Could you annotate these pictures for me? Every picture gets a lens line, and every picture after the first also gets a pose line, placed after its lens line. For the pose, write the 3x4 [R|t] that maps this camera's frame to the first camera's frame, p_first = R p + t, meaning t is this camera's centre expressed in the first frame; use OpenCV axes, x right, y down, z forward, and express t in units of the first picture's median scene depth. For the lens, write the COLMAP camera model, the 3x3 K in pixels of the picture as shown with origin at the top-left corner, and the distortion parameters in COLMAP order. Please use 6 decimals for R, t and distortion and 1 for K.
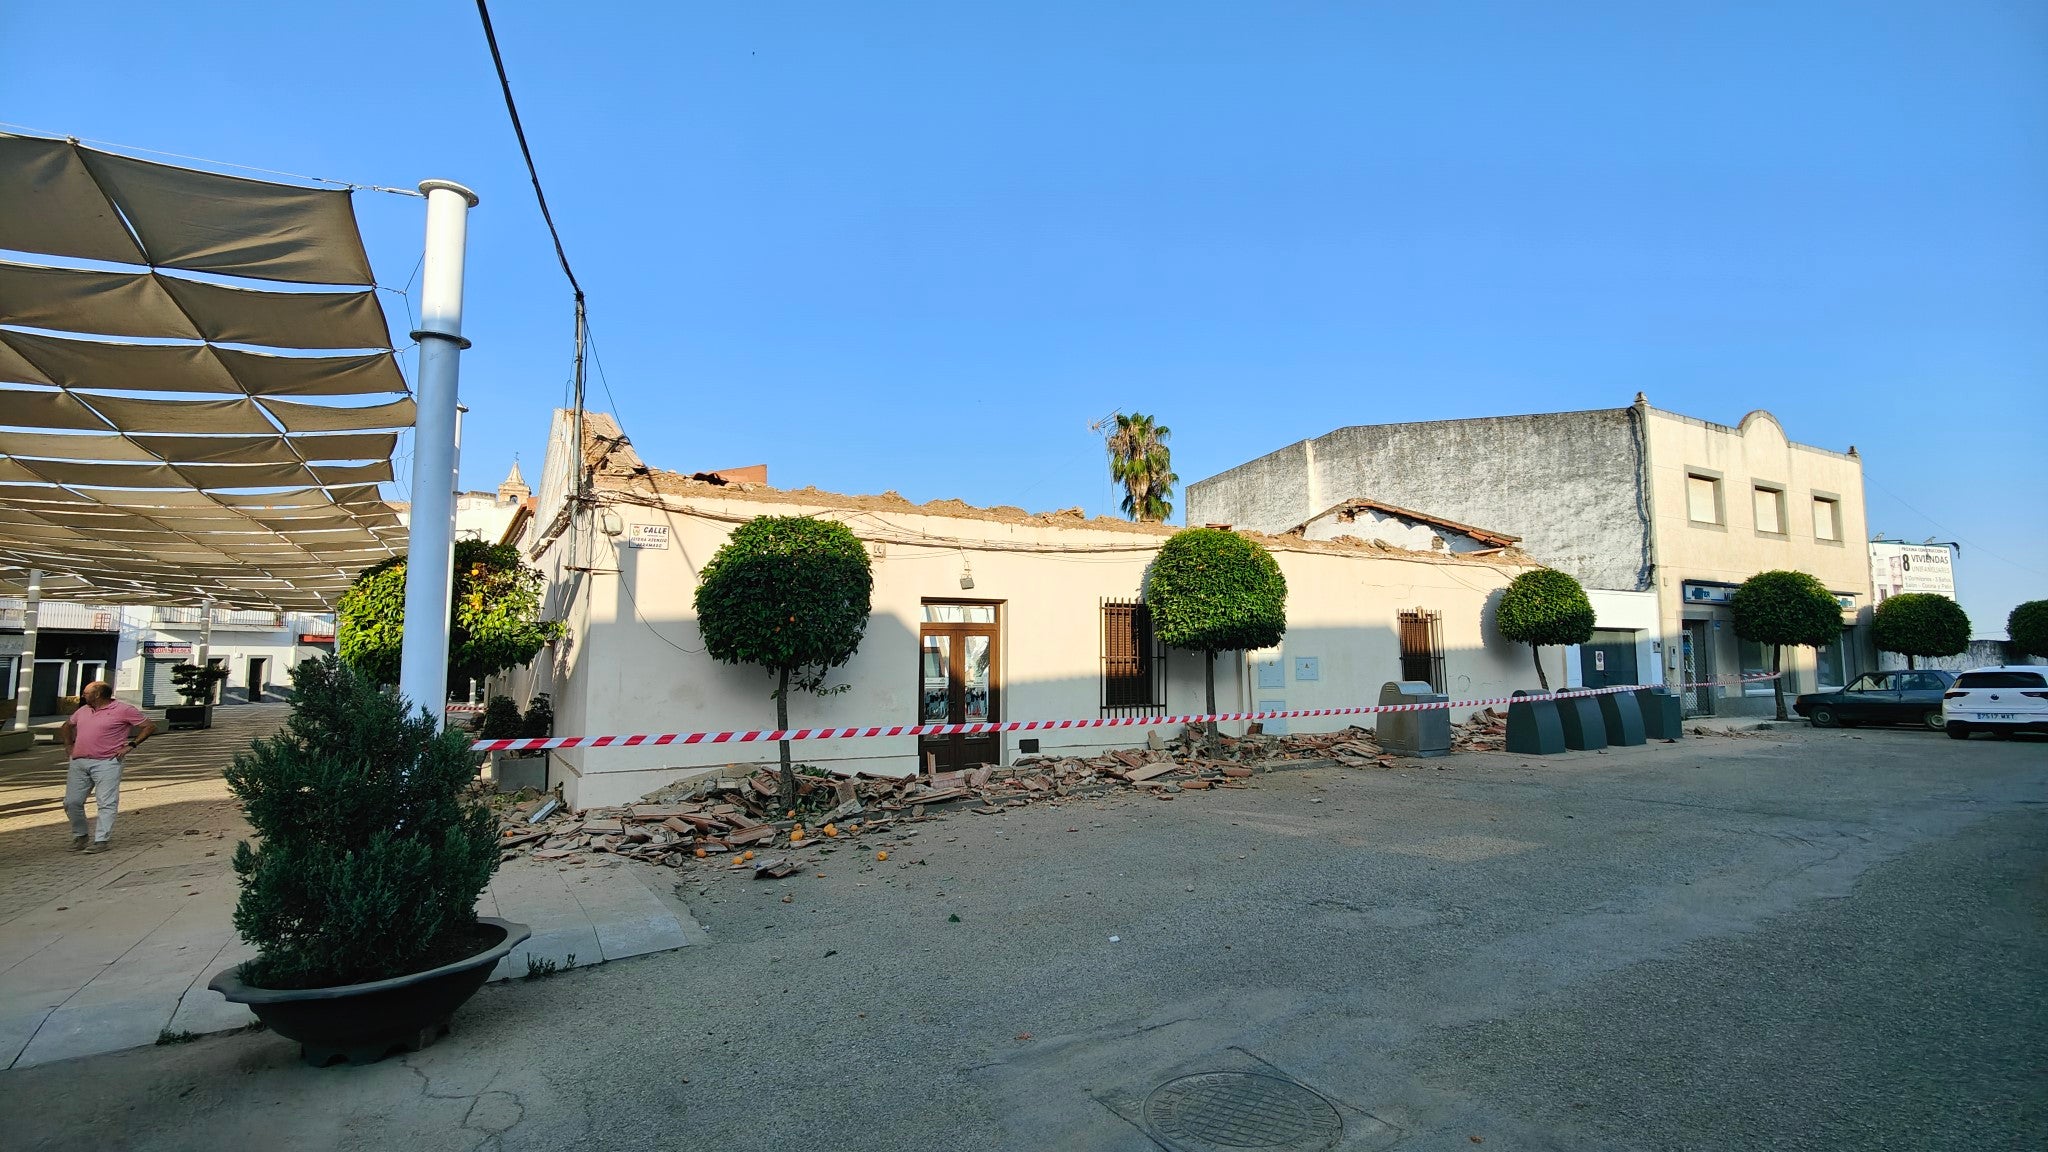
lens RADIAL K [[856.3, 0, 1027.5], [0, 856.3, 581.6], [0, 0, 1]] dist [0.014985, -0.011925]
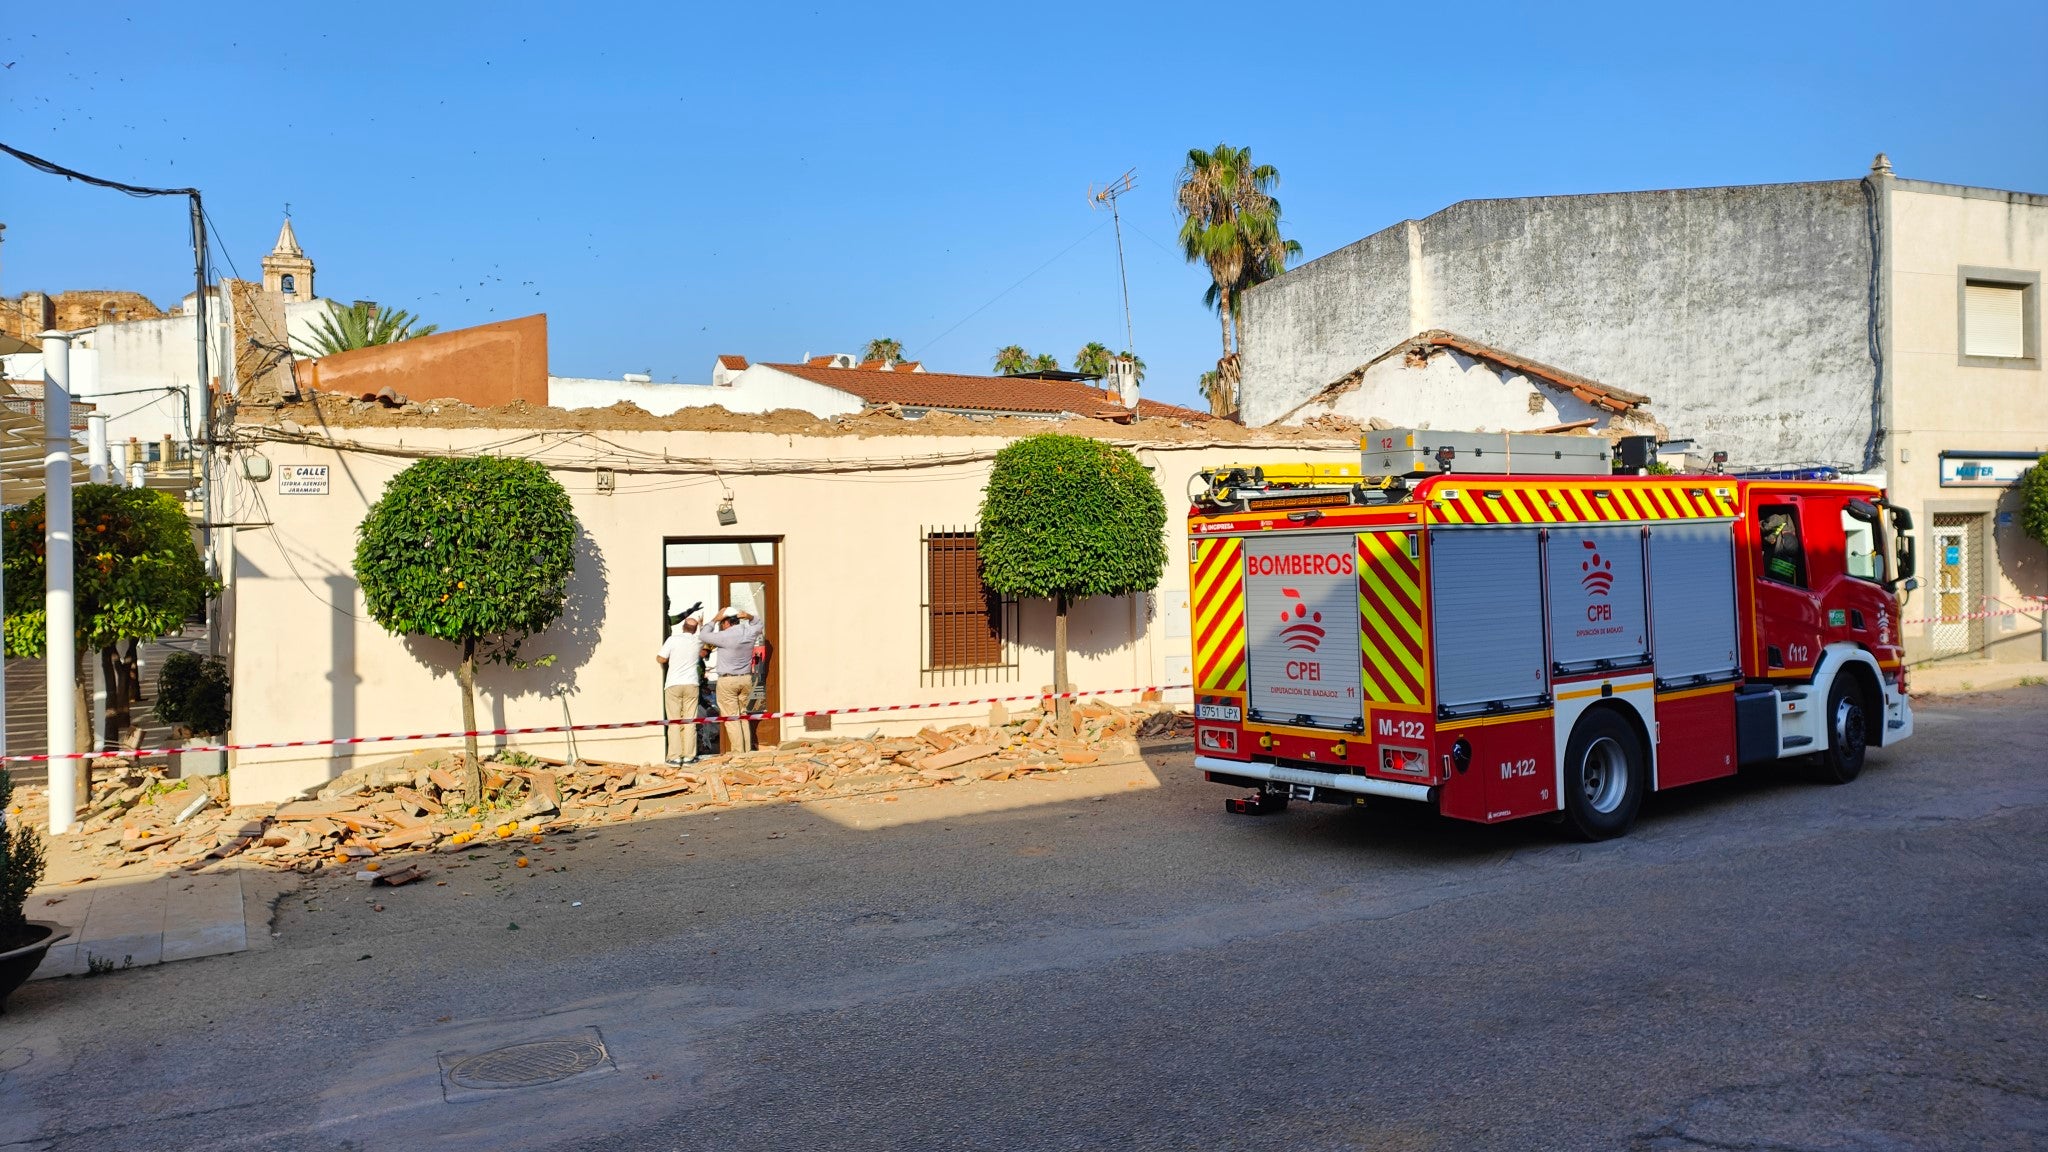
lens RADIAL K [[1451.8, 0, 1008.3], [0, 1451.8, 532.9], [0, 0, 1]] dist [0.054944, -0.003904]
pose [[0.995160, -0.009150, -0.097839, 0.188550], [0.018675, 0.995120, 0.096888, -0.064152], [0.096475, -0.098246, 0.990475, -0.172896]]
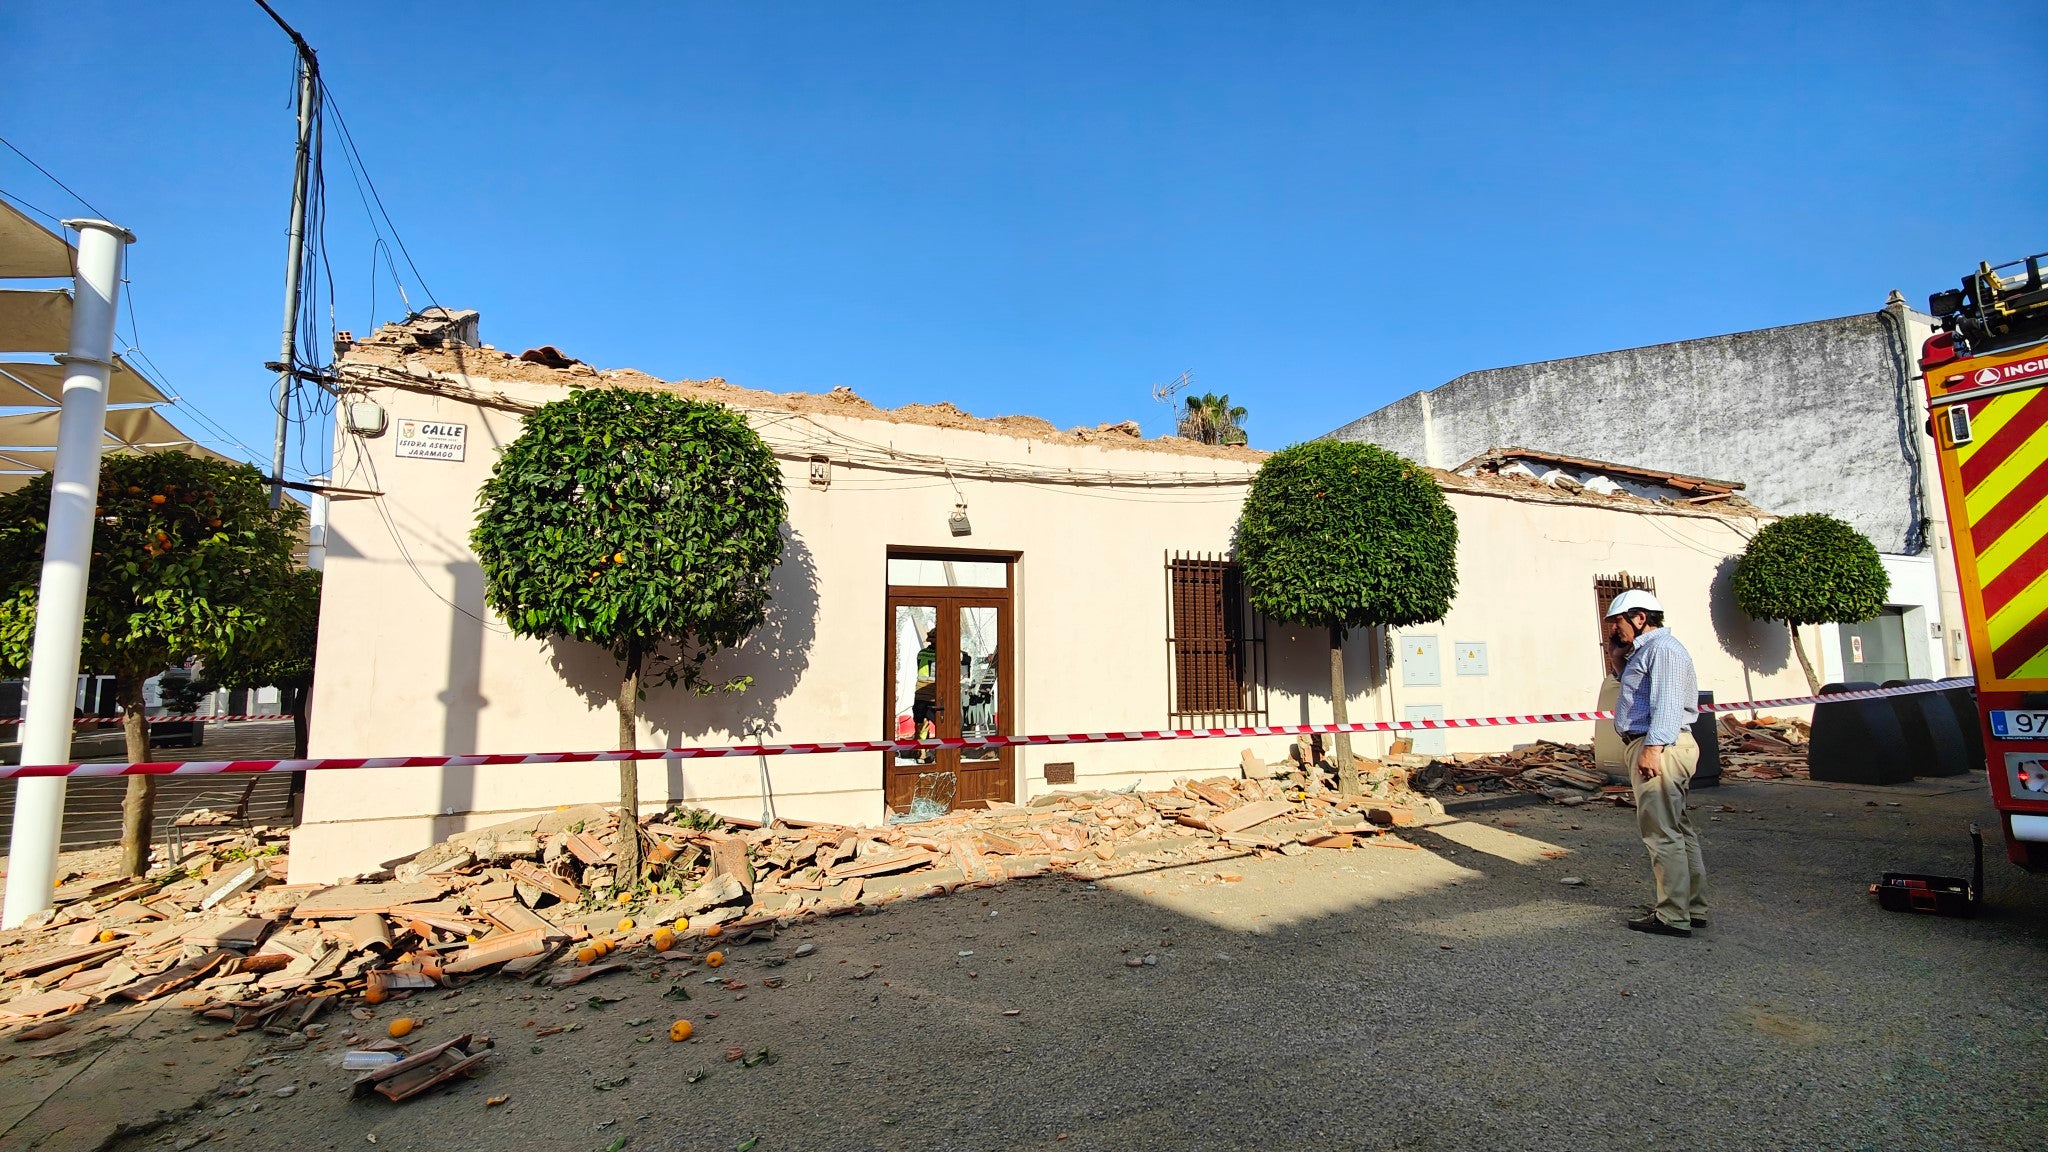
lens RADIAL K [[856.3, 0, 1029.8], [0, 856.3, 584.0], [0, 0, 1]] dist [0.014985, -0.011925]
pose [[0.996472, -0.016952, -0.082194, 0.021934], [0.015923, 0.999787, -0.013157, 0.034150], [0.082399, 0.011802, 0.996530, 0.209868]]
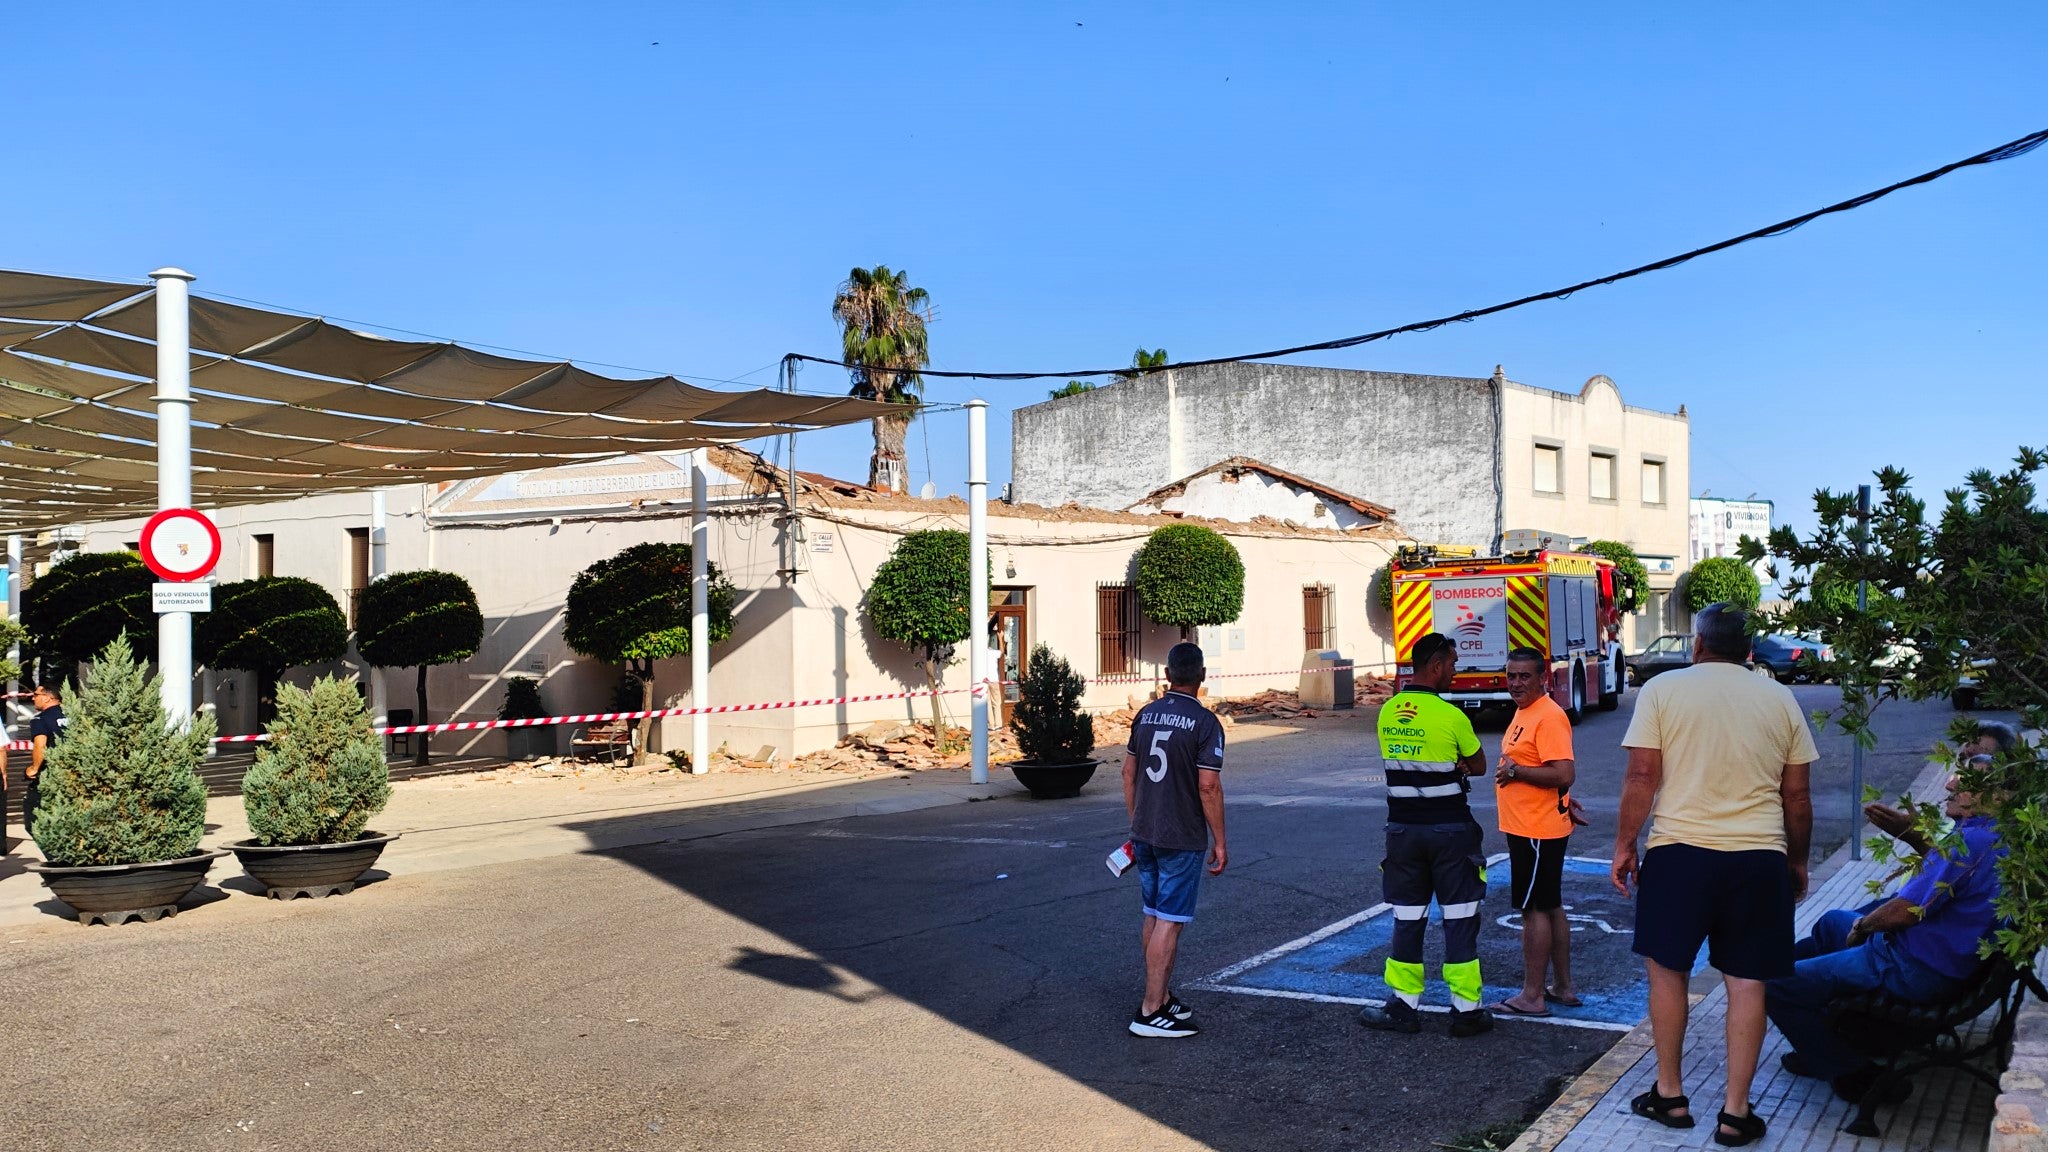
lens RADIAL K [[1593.9, 0, 1017.6], [0, 1593.9, 596.9], [0, 0, 1]] dist [0.031299, -0.000218]
pose [[0.945231, -0.002732, 0.326391, -0.473875], [-0.023185, 0.996877, 0.075489, -0.079428], [-0.325578, -0.078922, 0.942216, -0.659350]]
